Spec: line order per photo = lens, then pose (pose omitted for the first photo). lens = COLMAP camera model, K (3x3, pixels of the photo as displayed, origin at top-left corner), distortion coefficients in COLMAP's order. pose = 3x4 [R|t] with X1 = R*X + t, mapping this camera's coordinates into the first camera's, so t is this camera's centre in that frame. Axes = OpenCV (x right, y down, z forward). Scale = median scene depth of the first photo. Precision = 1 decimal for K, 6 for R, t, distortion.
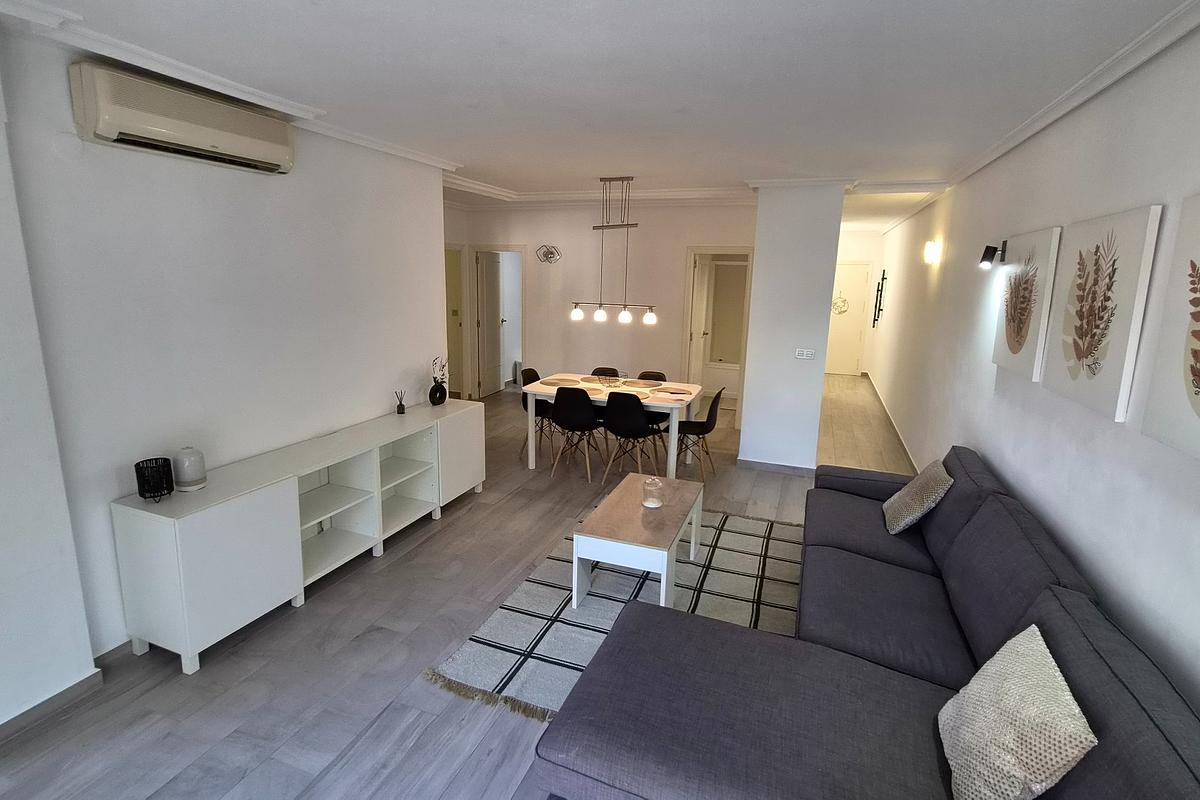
lens RADIAL K [[582.4, 0, 599.0], [0, 582.4, 389.6], [0, 0, 1]] dist [-0.001988, 0.000250]
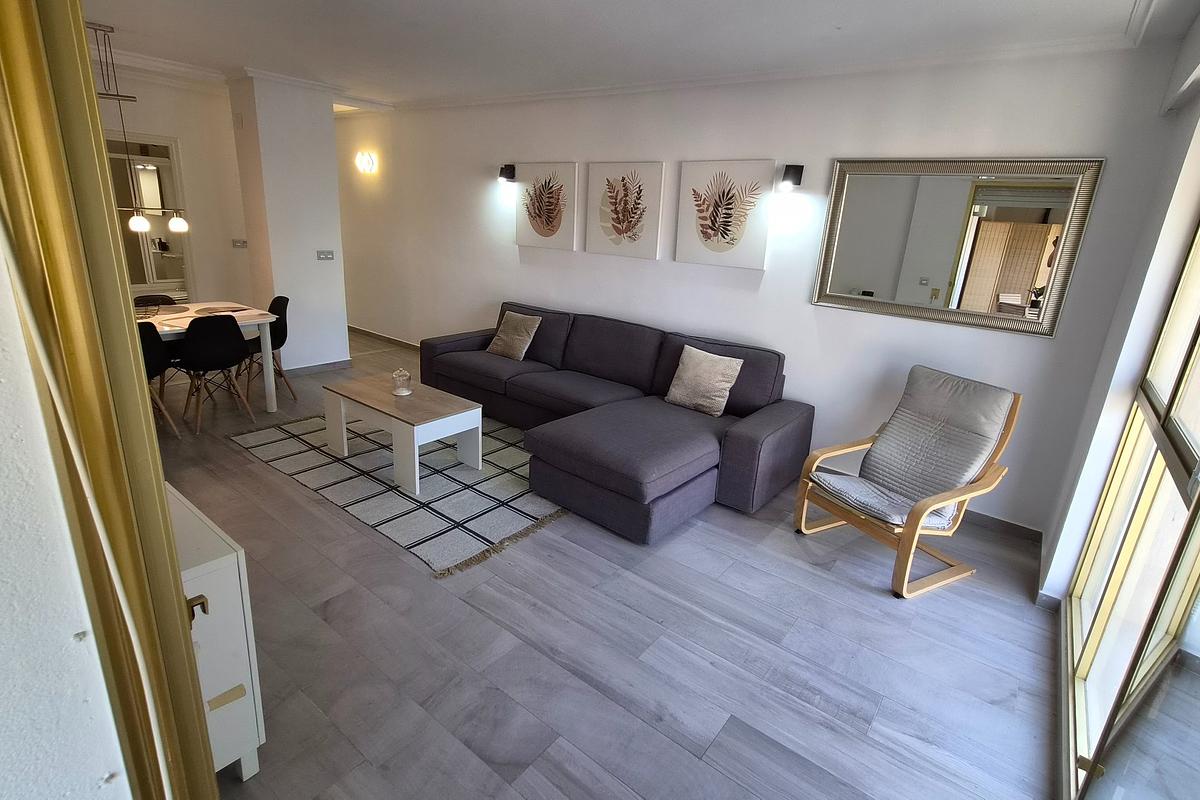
lens RADIAL K [[582.4, 0, 603.2], [0, 582.4, 389.4], [0, 0, 1]] dist [-0.001988, 0.000250]
pose [[0.292850, -0.284531, 0.912842, -0.827299], [0.139368, 0.957204, 0.253647, -0.039117], [-0.945947, 0.052940, 0.319972, 0.292551]]
